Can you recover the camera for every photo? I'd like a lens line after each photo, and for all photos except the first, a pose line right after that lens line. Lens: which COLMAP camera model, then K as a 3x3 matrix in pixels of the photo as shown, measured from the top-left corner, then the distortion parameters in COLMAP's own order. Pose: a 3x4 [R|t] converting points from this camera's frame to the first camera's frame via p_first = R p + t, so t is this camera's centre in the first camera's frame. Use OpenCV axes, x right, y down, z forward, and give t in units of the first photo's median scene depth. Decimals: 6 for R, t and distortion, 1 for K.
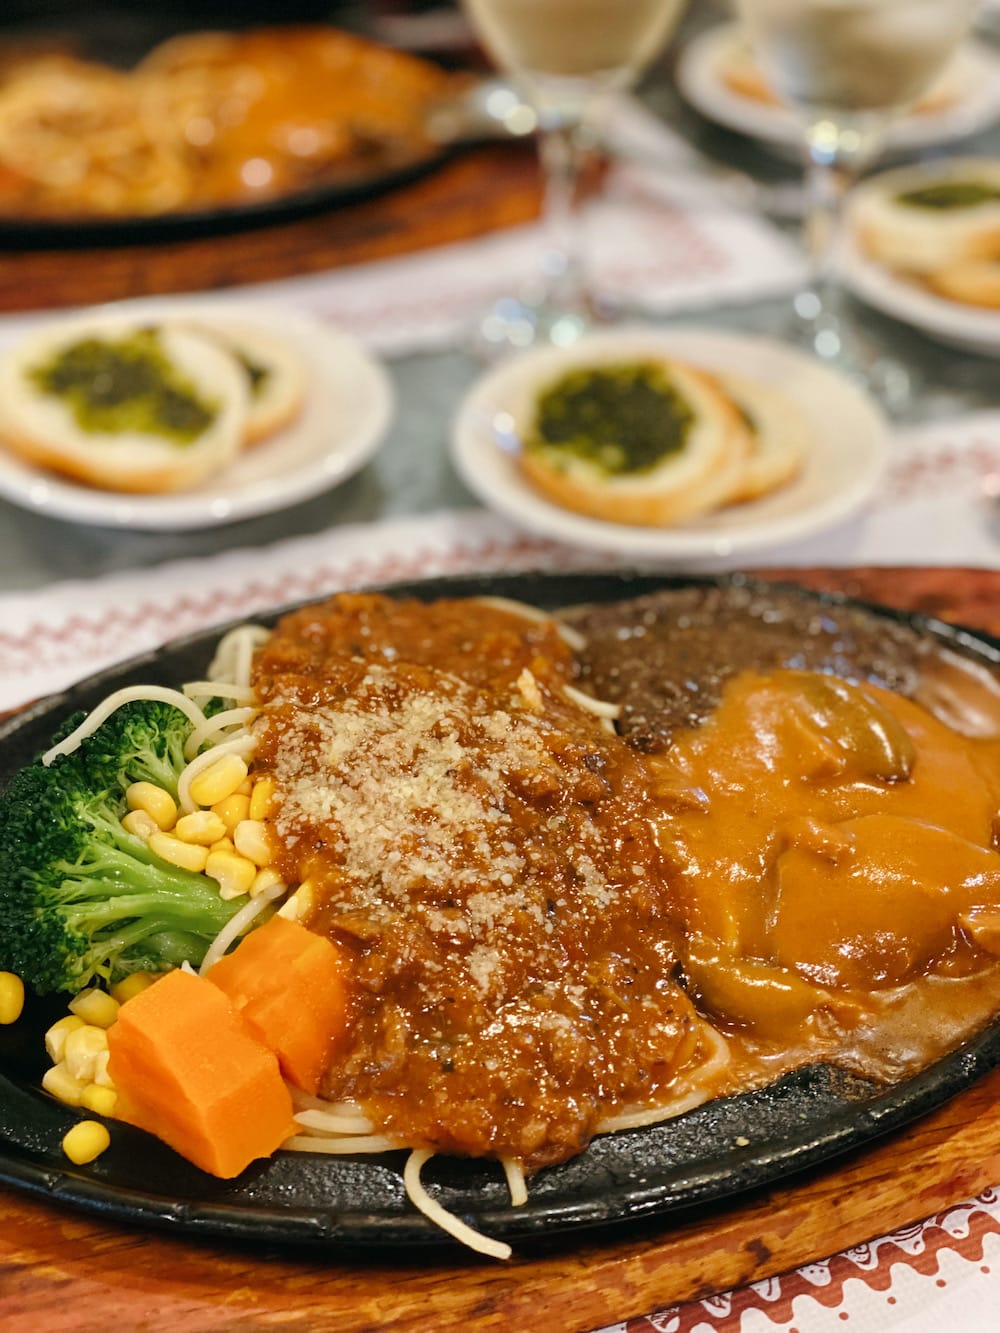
lens RADIAL K [[2011.9, 0, 498.9], [0, 2011.9, 709.9], [0, 0, 1]] dist [0.004733, 1.282217]
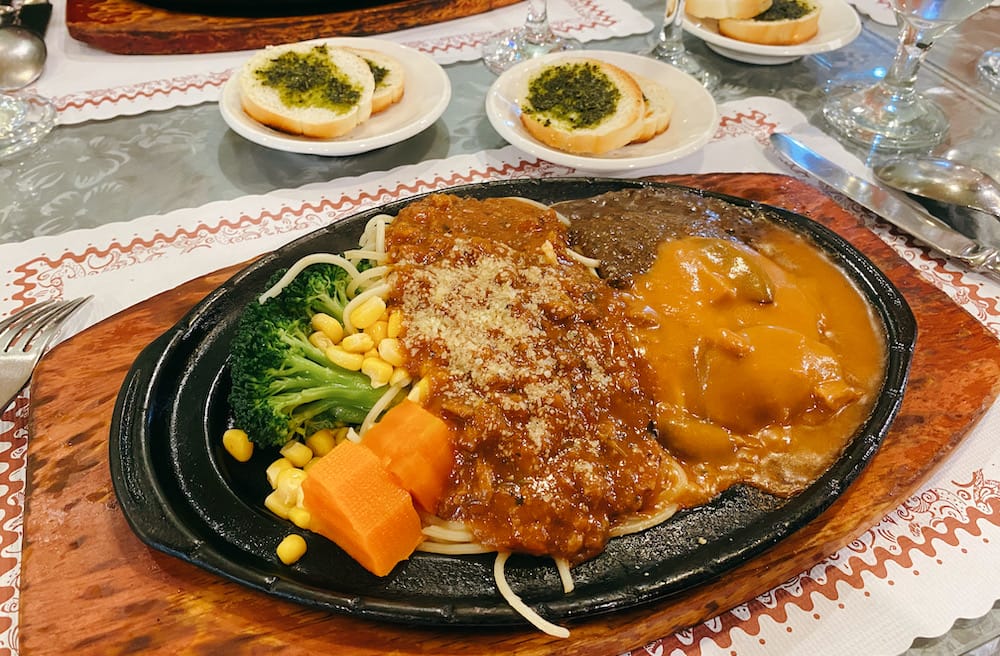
lens RADIAL K [[760.2, 0, 500.0], [0, 760.2, 328.0], [0, 0, 1]] dist [0.078568, 0.001098]
pose [[0.999282, -0.013162, 0.035519, -0.055927], [0.008603, 0.992045, 0.125586, -0.030552], [-0.036889, -0.125190, 0.991447, 0.393057]]
